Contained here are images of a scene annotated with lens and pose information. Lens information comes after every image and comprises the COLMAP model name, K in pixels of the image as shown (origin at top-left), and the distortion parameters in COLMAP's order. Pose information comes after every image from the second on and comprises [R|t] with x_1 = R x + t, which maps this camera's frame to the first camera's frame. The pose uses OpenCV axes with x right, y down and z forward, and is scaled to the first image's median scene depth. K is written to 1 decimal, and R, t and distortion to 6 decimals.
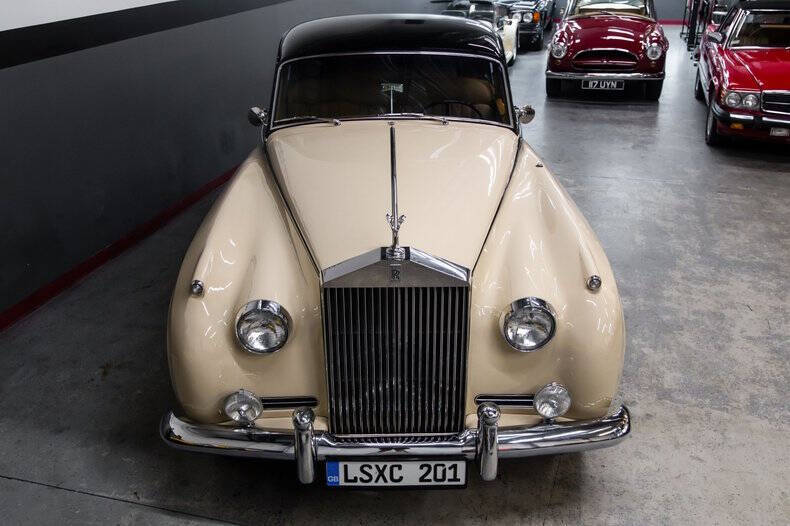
lens RADIAL K [[773.0, 0, 395.1], [0, 773.0, 284.8], [0, 0, 1]] dist [-0.013737, -0.002940]
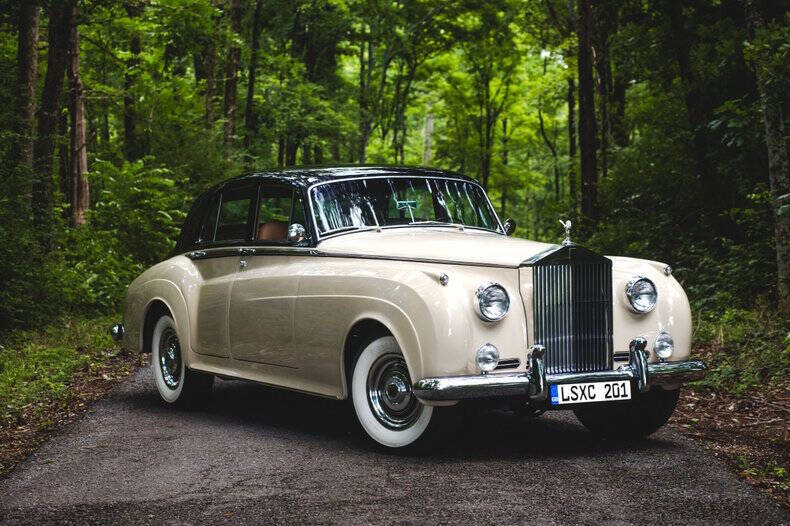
lens RADIAL K [[2032.8, 0, 395.0], [0, 2032.8, 263.0], [0, 0, 1]] dist [0.036889, -0.122934]
pose [[0.882168, -0.025237, 0.470259, -2.127017], [0.210520, 0.914369, -0.345847, 1.271573], [-0.421262, 0.404093, 0.811940, -2.063681]]
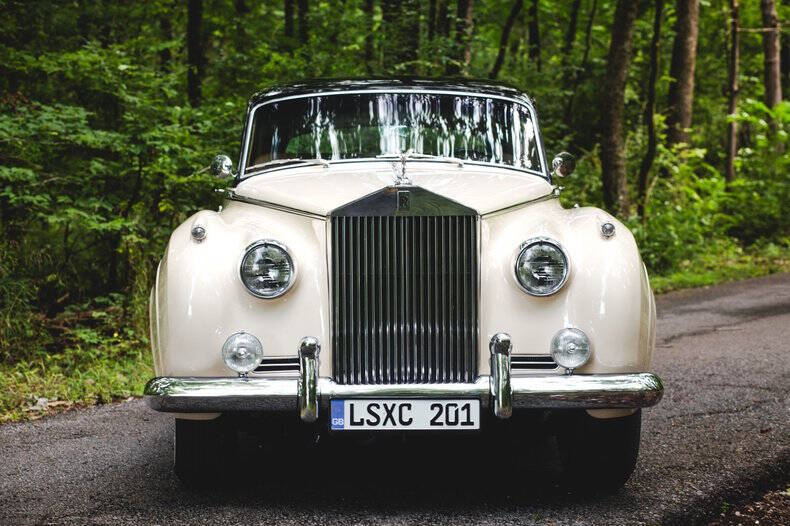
lens RADIAL K [[2032.8, 0, 395.0], [0, 2032.8, 263.0], [0, 0, 1]] dist [0.036889, -0.122934]
pose [[0.999944, -0.001626, 0.010423, -0.036657], [0.005477, 0.924464, -0.381231, 1.013264], [-0.009015, 0.381267, 0.924421, -1.348944]]
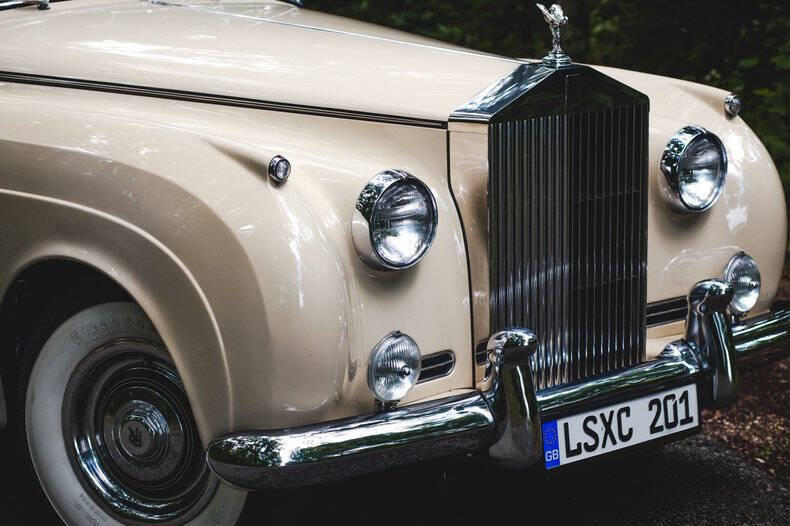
lens RADIAL K [[2032.8, 0, 395.0], [0, 2032.8, 263.0], [0, 0, 1]] dist [0.036889, -0.122934]
pose [[0.748035, -0.131363, 0.650528, -1.150190], [0.290280, 0.946240, -0.142713, 0.299250], [-0.596809, 0.295590, 0.745953, -0.117676]]
